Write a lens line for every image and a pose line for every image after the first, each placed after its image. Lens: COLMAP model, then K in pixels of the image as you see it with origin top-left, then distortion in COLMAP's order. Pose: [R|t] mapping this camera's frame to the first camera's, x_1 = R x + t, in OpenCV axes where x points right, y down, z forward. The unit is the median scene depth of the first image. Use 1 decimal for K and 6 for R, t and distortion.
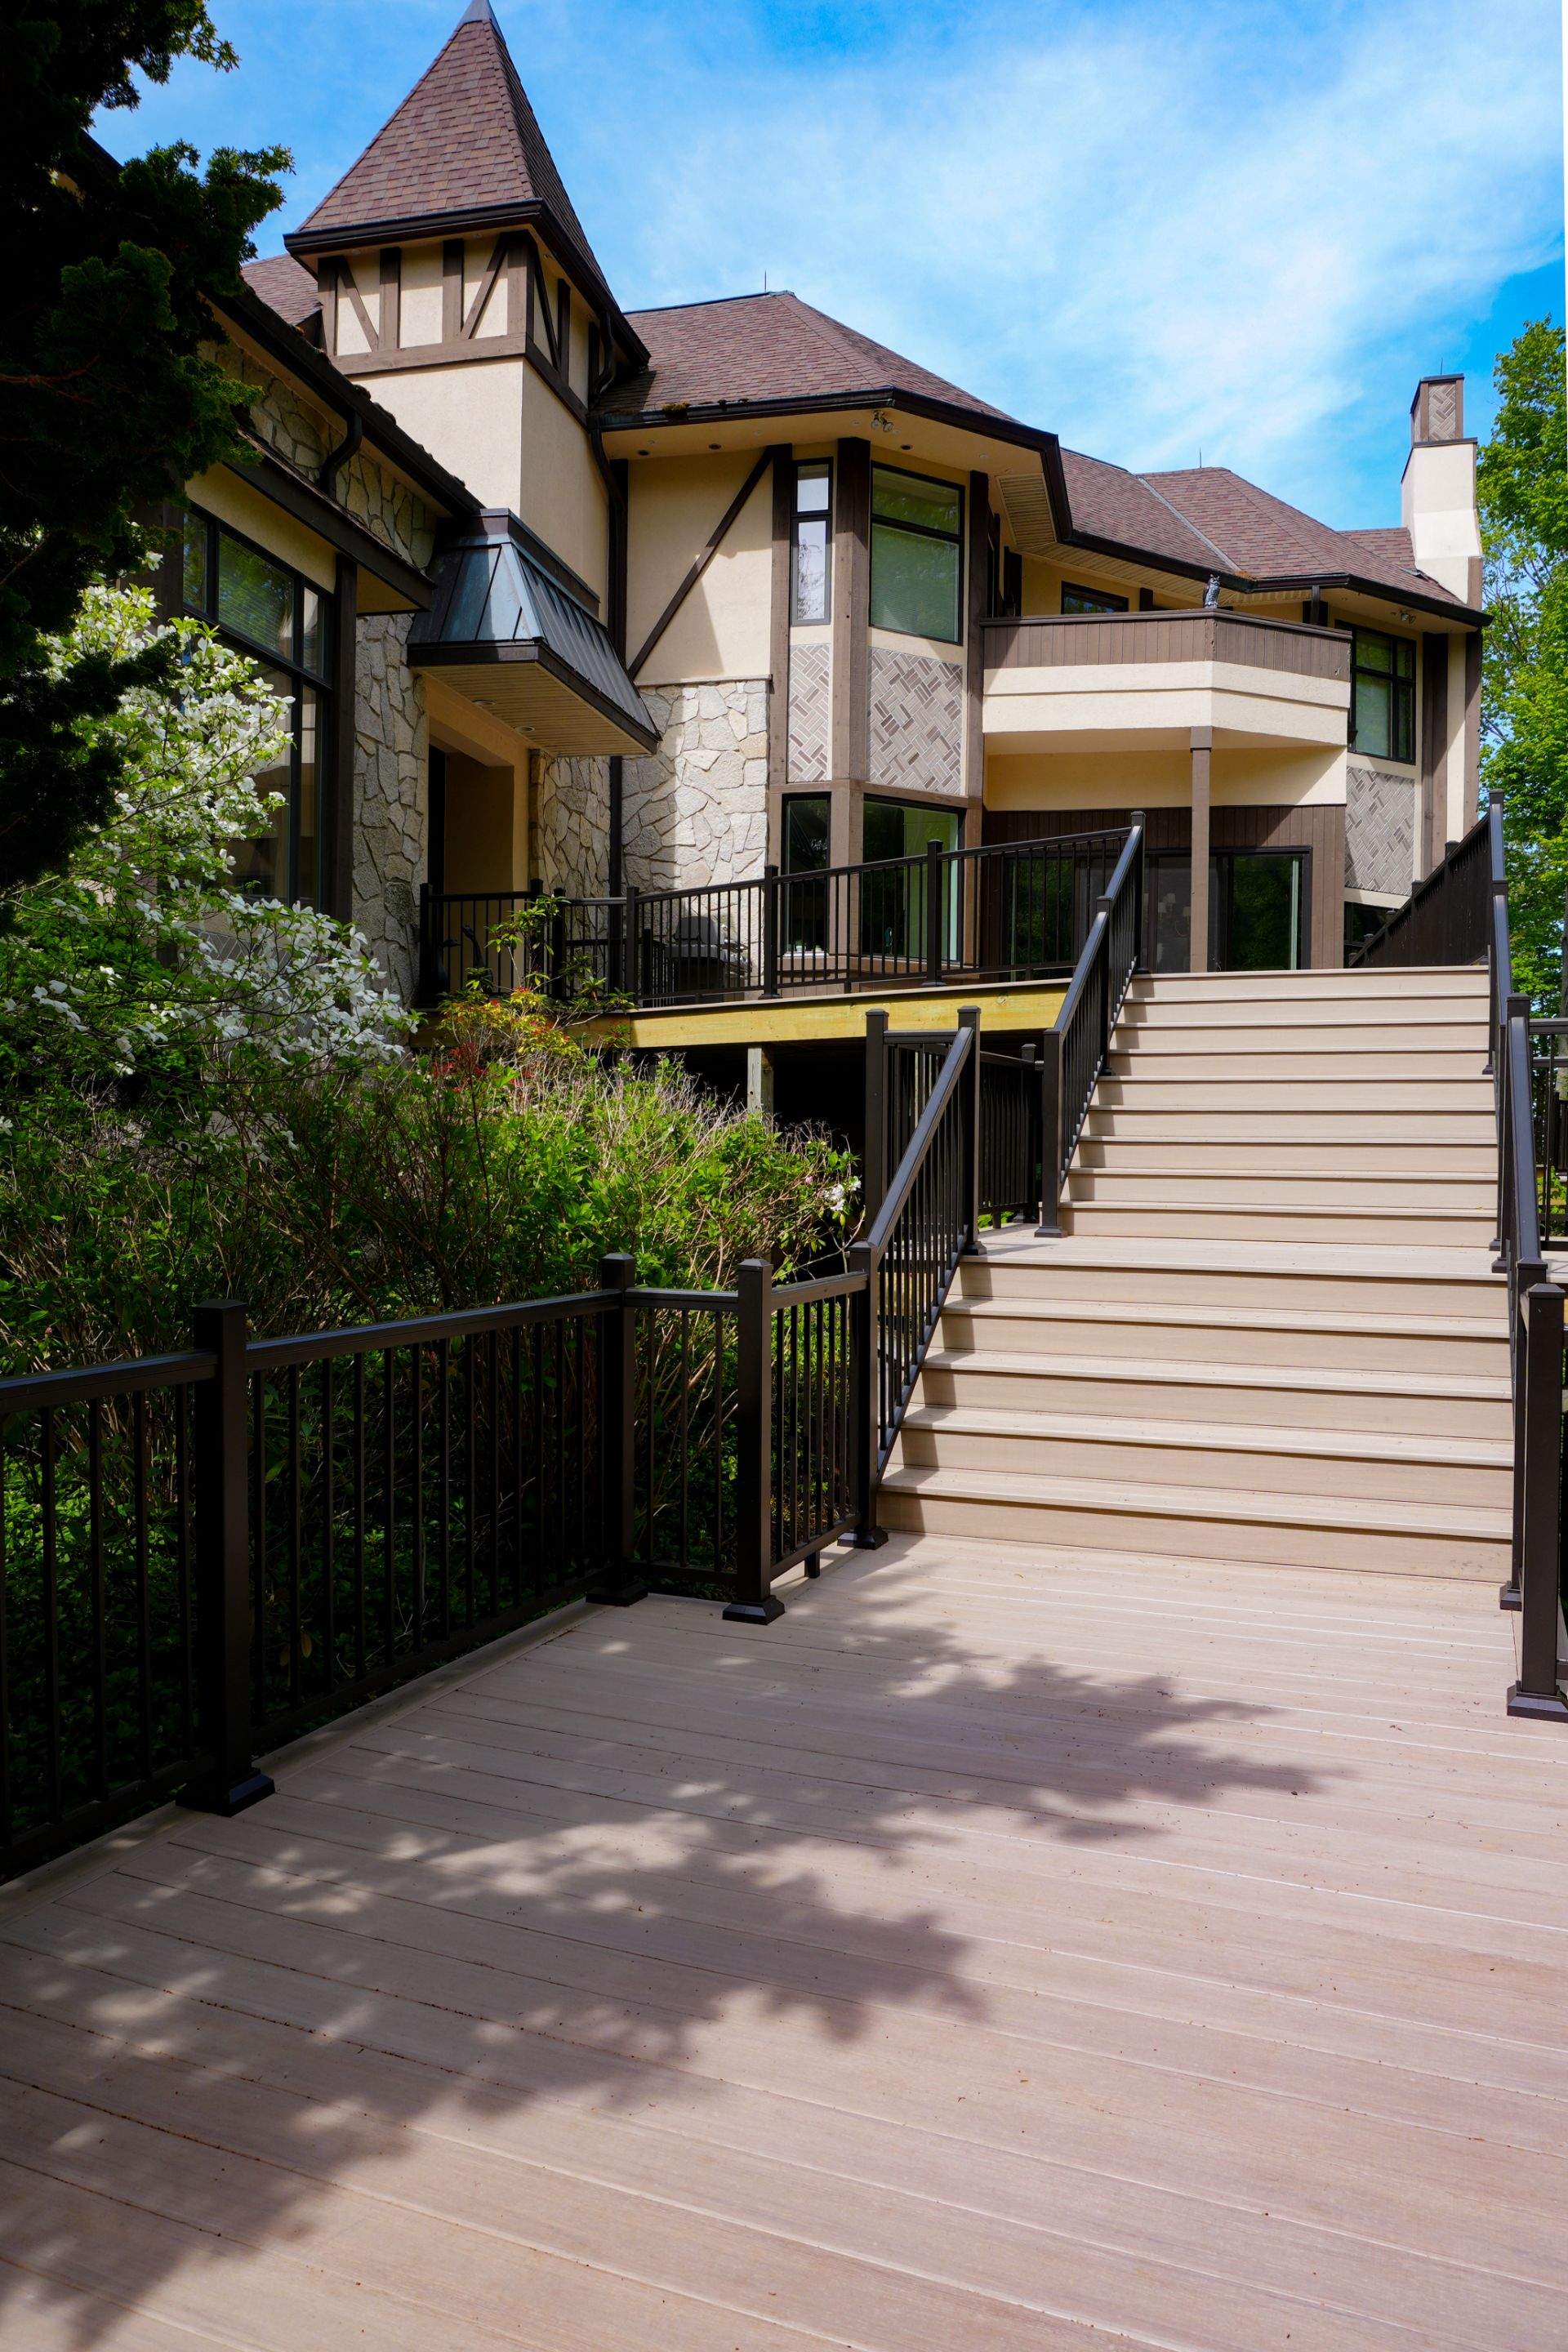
lens RADIAL K [[1593.6, 0, 770.2], [0, 1593.6, 1168.5], [0, 0, 1]] dist [-0.049007, 0.030648]
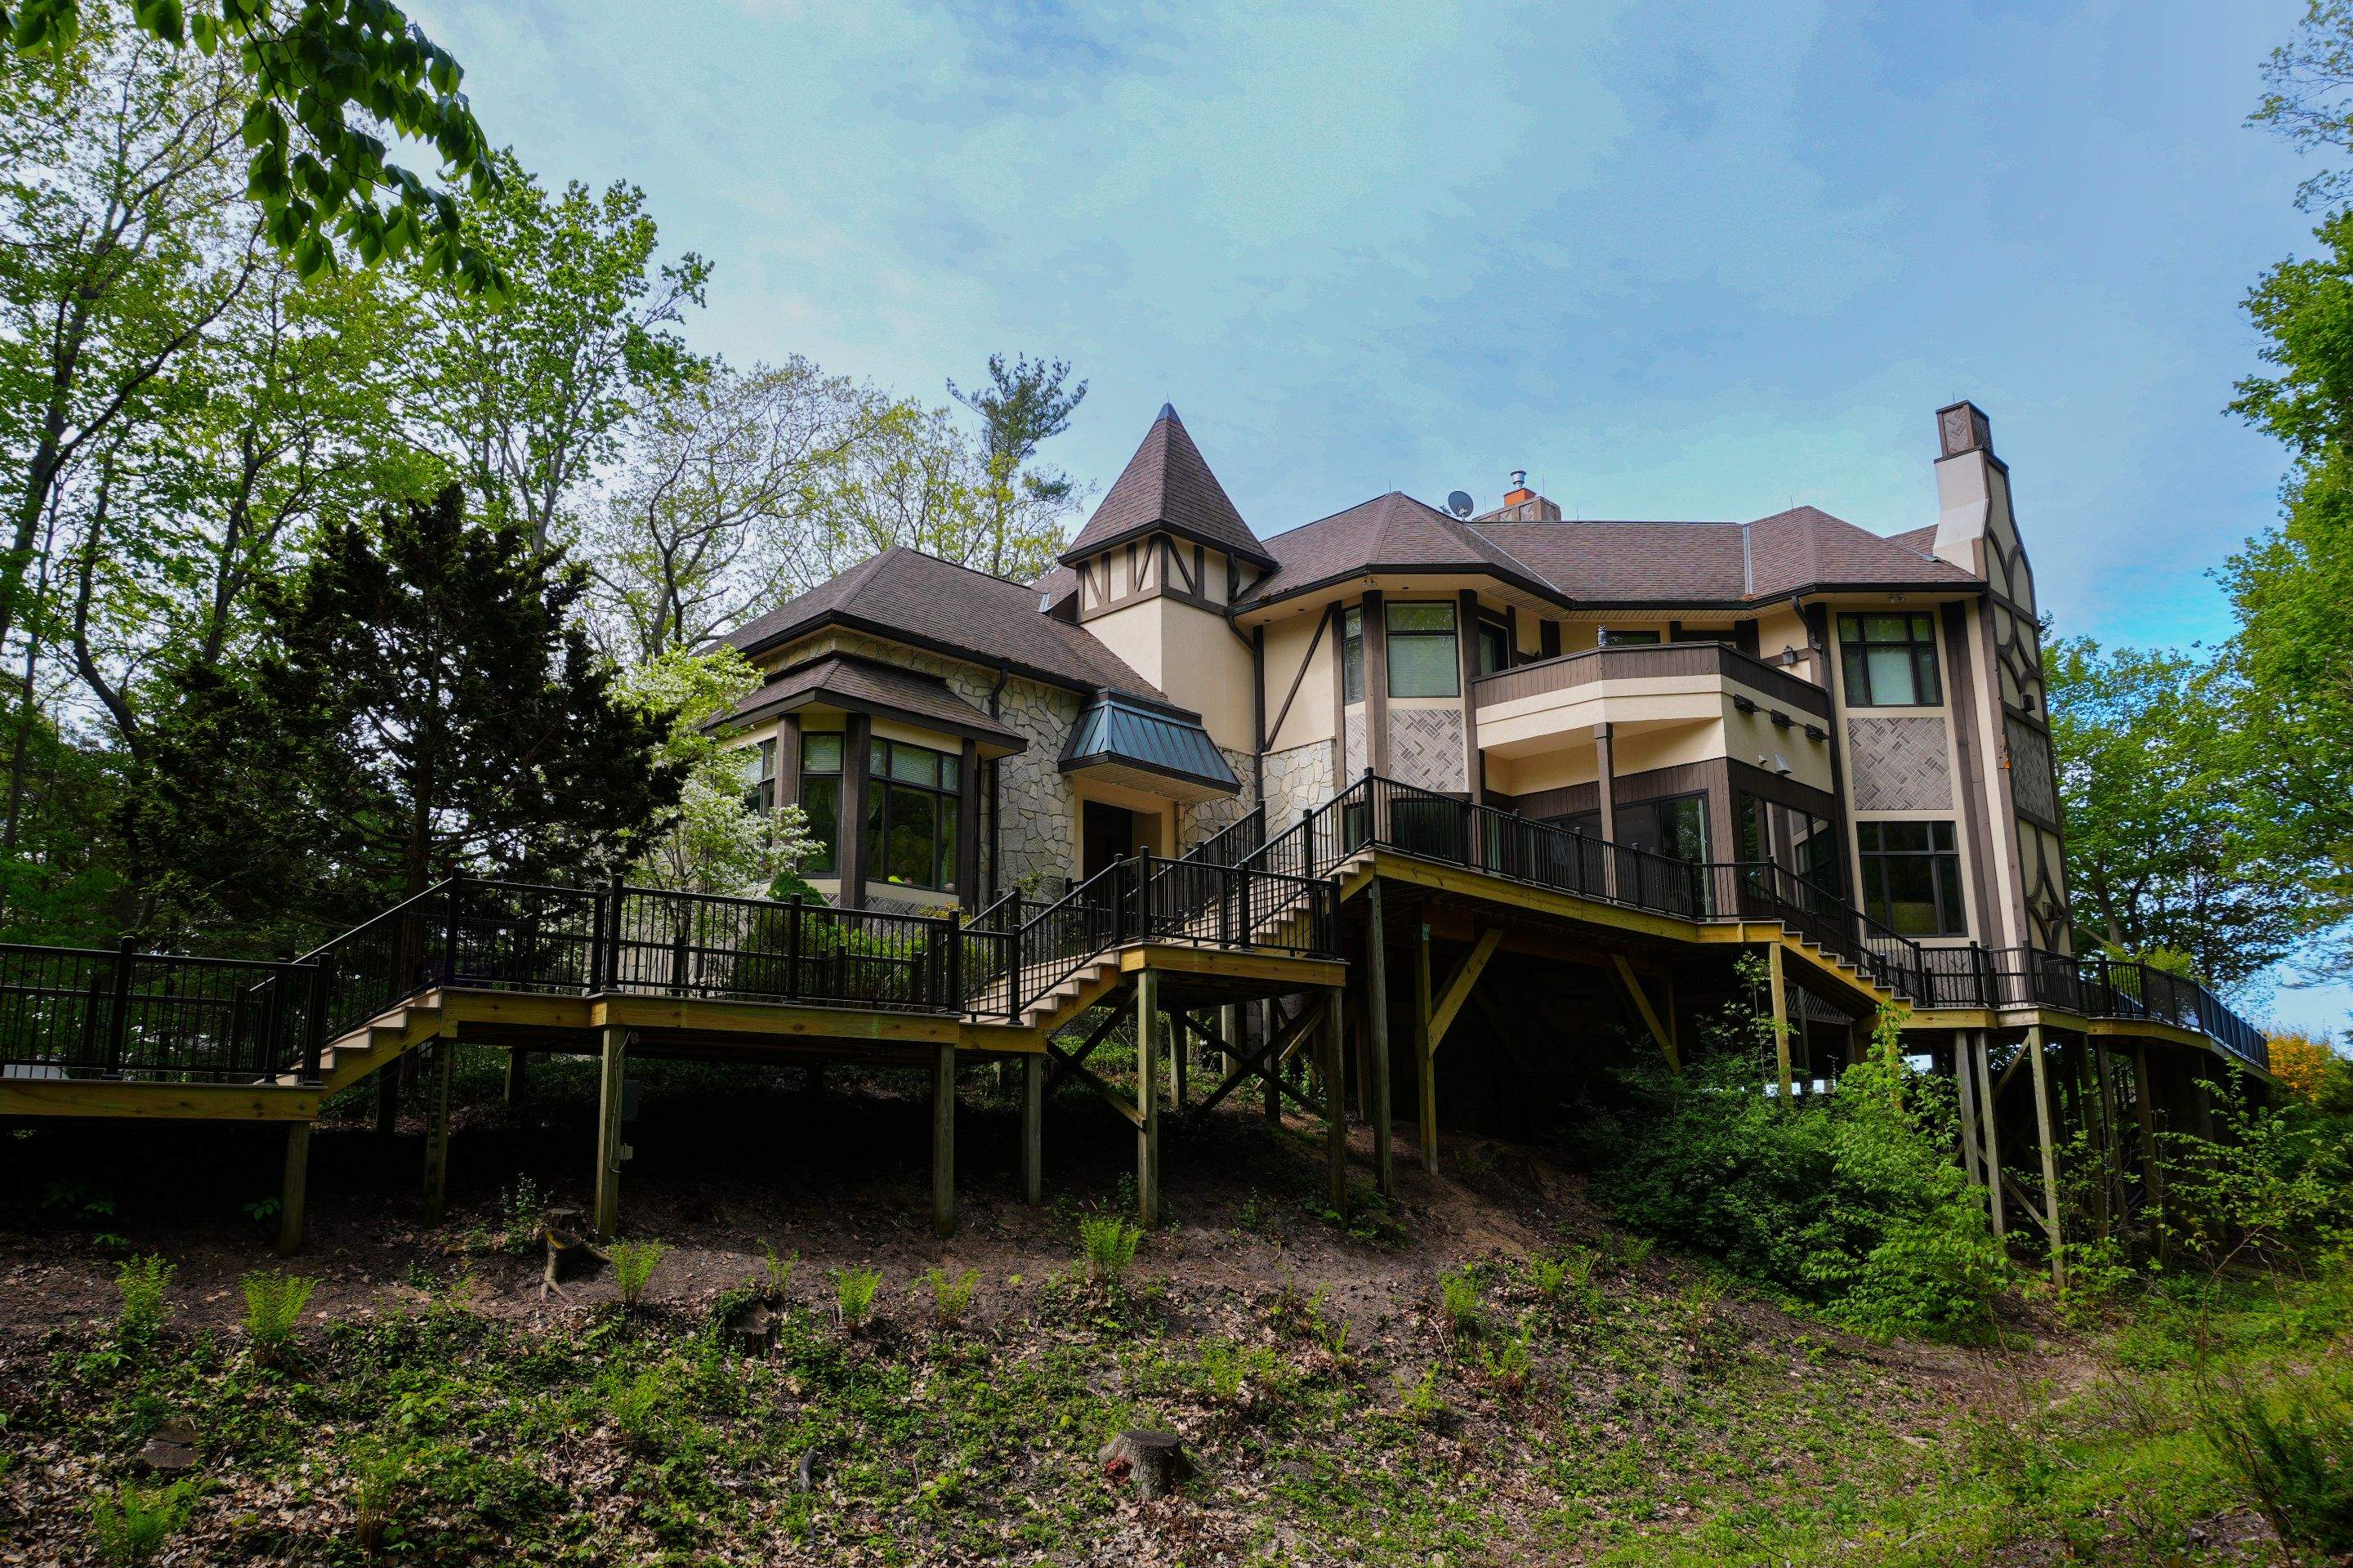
lens RADIAL K [[1803.2, 0, 1176.5], [0, 1803.2, 784.0], [0, 0, 1]] dist [-0.050253, 0.008337]
pose [[0.857733, -0.142492, -0.493954, 0.767786], [0.007917, 0.964368, -0.264445, 0.226206], [0.514035, 0.222913, 0.828298, -0.611607]]
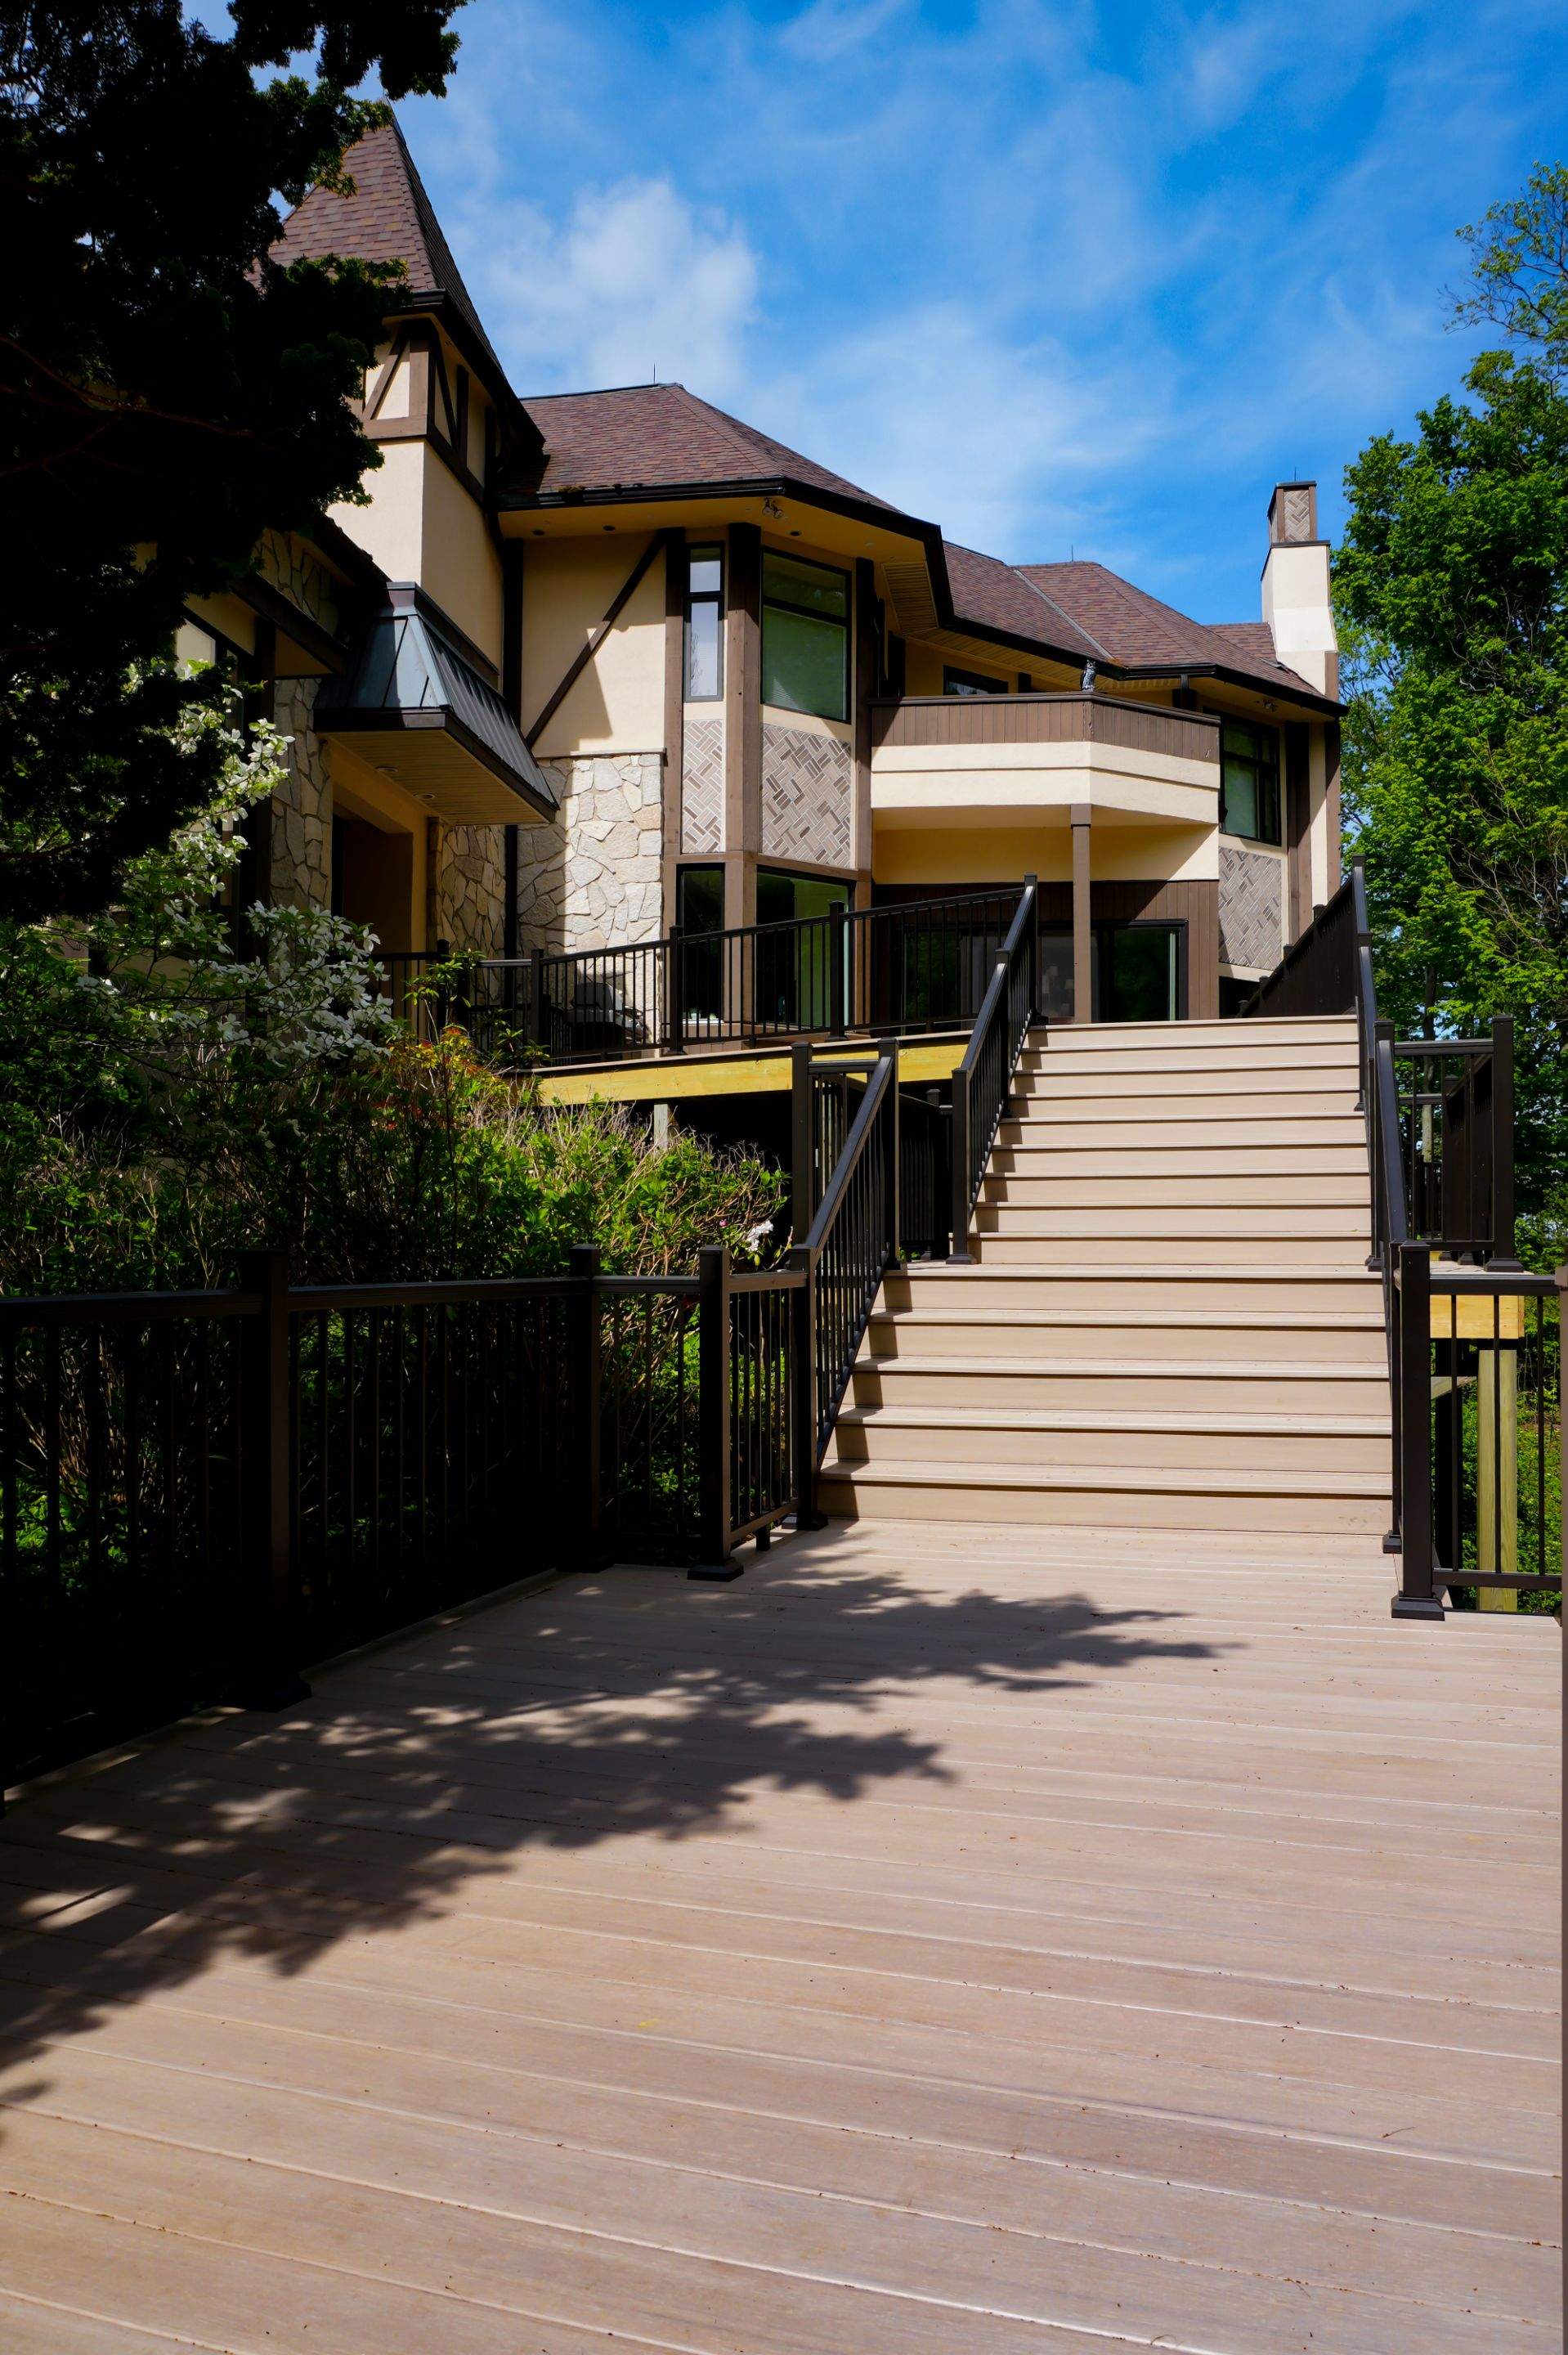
lens RADIAL K [[1632.2, 0, 778.2], [0, 1632.2, 1183.5], [0, 0, 1]] dist [-0.065279, 0.027923]
pose [[0.996534, -0.006339, 0.082946, -0.015267], [0.010304, 0.998820, -0.047461, 0.017893], [-0.082548, 0.048151, 0.995423, -0.030927]]
